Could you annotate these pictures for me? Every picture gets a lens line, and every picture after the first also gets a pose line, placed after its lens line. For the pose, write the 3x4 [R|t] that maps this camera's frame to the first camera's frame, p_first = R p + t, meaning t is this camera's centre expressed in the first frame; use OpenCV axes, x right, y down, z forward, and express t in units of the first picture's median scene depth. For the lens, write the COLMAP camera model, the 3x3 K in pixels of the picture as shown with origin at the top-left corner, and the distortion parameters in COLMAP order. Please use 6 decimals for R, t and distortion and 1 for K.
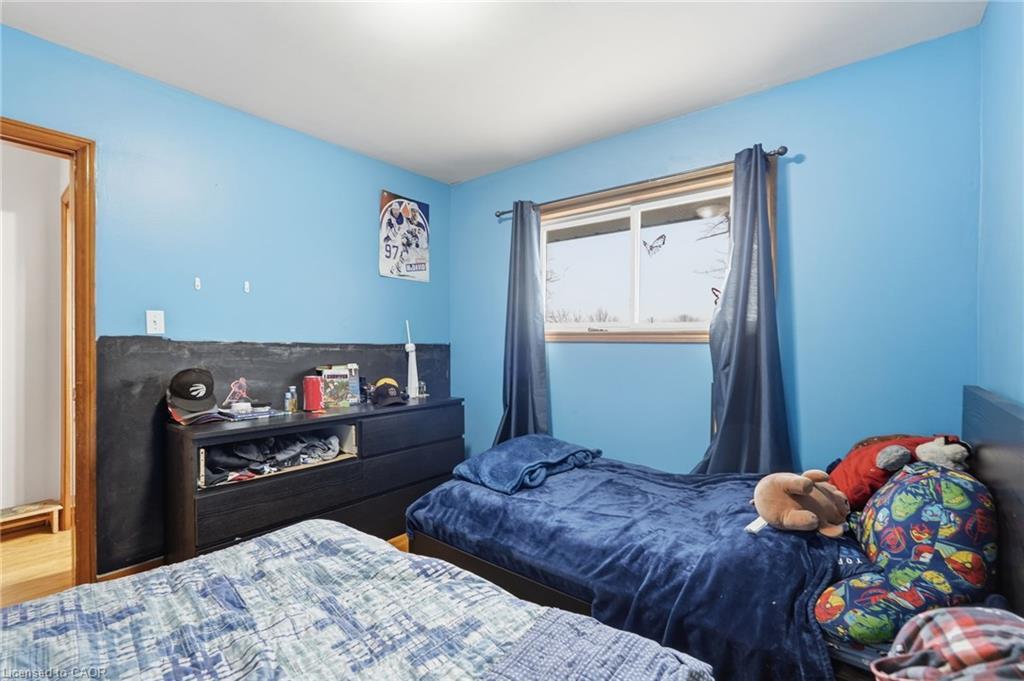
lens RADIAL K [[445.4, 0, 512.0], [0, 445.4, 340.5], [0, 0, 1]] dist [-0.005256, -0.000199]
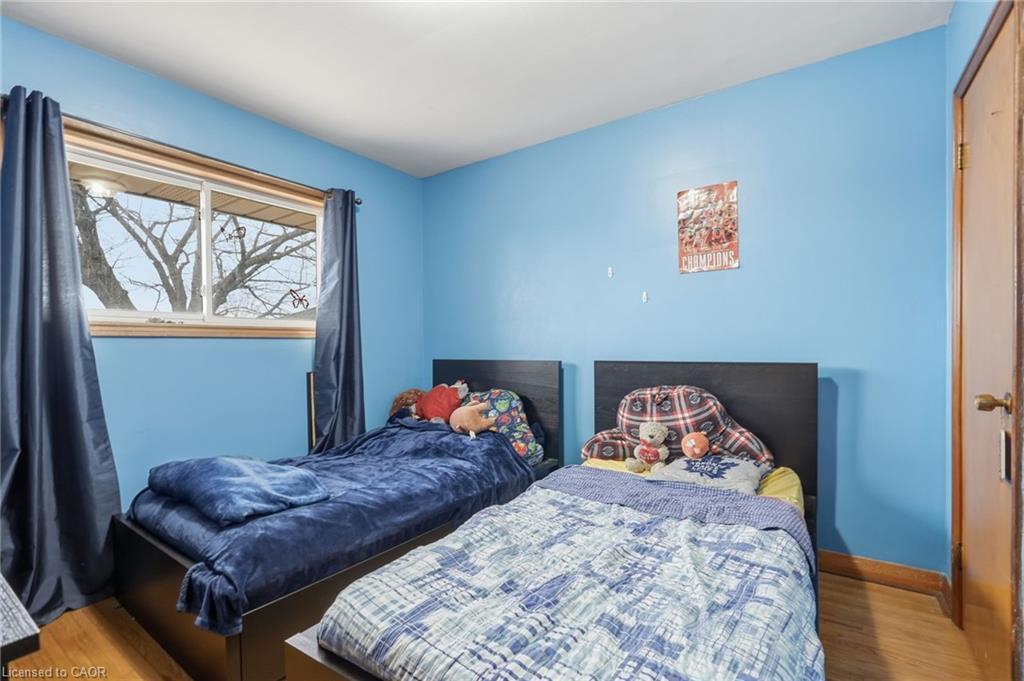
lens RADIAL K [[462.0, 0, 499.2], [0, 462.0, 348.7], [0, 0, 1]] dist [-0.000518, 0.000559]
pose [[-0.041166, -0.009619, 0.999106, -1.600056], [0.005771, 0.999935, 0.009865, 0.047583], [-0.999136, 0.006172, -0.041108, 1.133995]]
